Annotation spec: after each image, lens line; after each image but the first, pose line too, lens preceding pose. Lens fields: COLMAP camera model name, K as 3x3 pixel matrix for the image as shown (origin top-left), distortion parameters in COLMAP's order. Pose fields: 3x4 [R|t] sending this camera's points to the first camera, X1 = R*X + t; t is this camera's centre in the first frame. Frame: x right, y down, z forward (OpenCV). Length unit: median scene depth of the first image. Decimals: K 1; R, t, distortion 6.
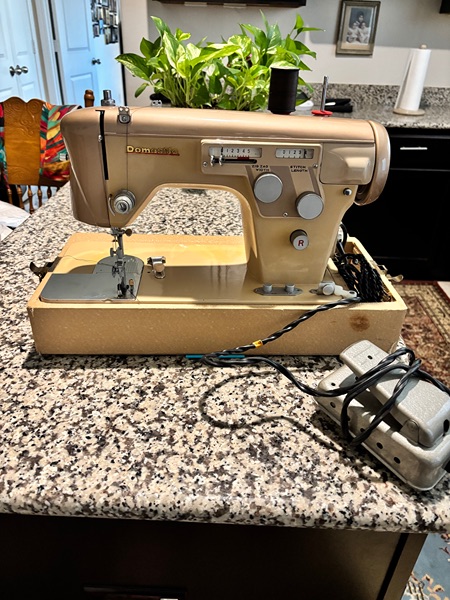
lens RADIAL K [[458.3, 0, 223.7], [0, 458.3, 303.1], [0, 0, 1]] dist [0.017773, -0.044168]
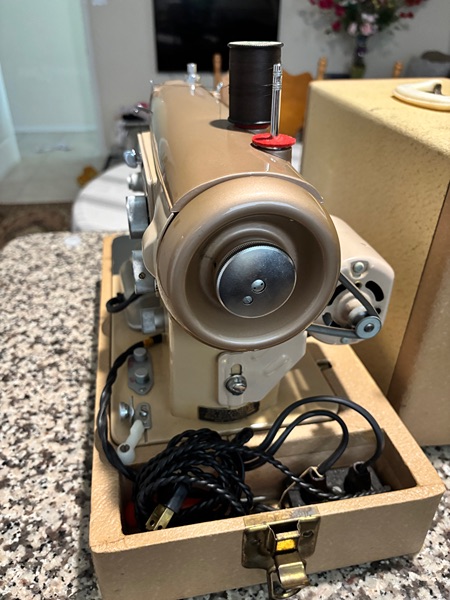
lens RADIAL K [[458.3, 0, 225.7], [0, 458.3, 300.3], [0, 0, 1]] dist [0.017773, -0.044168]
pose [[0.161371, 0.495276, -0.853616, 0.734094], [-0.509360, 0.782642, 0.357805, -0.457097], [0.845288, 0.377059, 0.378570, 0.878242]]
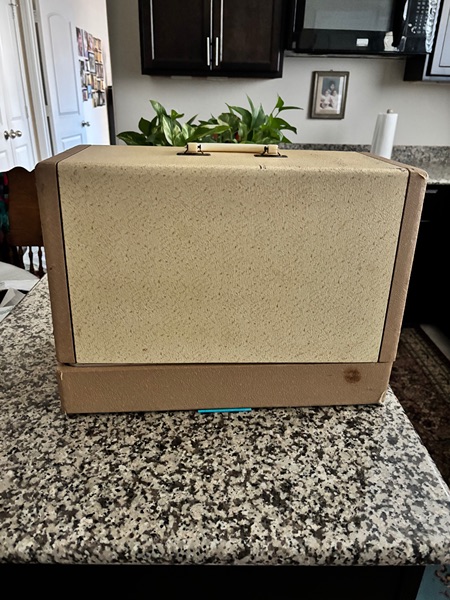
lens RADIAL K [[458.3, 0, 222.8], [0, 458.3, 295.1], [0, 0, 1]] dist [0.017773, -0.044168]
pose [[0.999099, -0.026006, 0.033552, -0.057694], [0.029654, 0.993123, -0.113260, -0.037380], [-0.030376, 0.114153, 0.992999, -0.142134]]
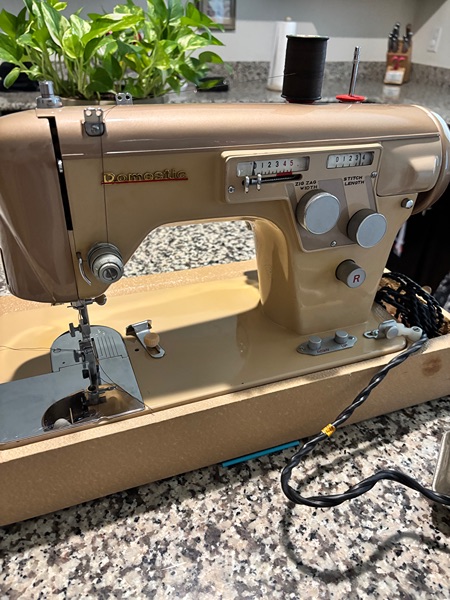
lens RADIAL K [[458.3, 0, 225.9], [0, 458.3, 301.3], [0, 0, 1]] dist [0.017773, -0.044168]
pose [[0.948048, -0.174026, 0.266308, -0.238297], [0.165289, 0.984707, 0.055059, -0.176921], [-0.271817, -0.008180, 0.962314, 0.364436]]
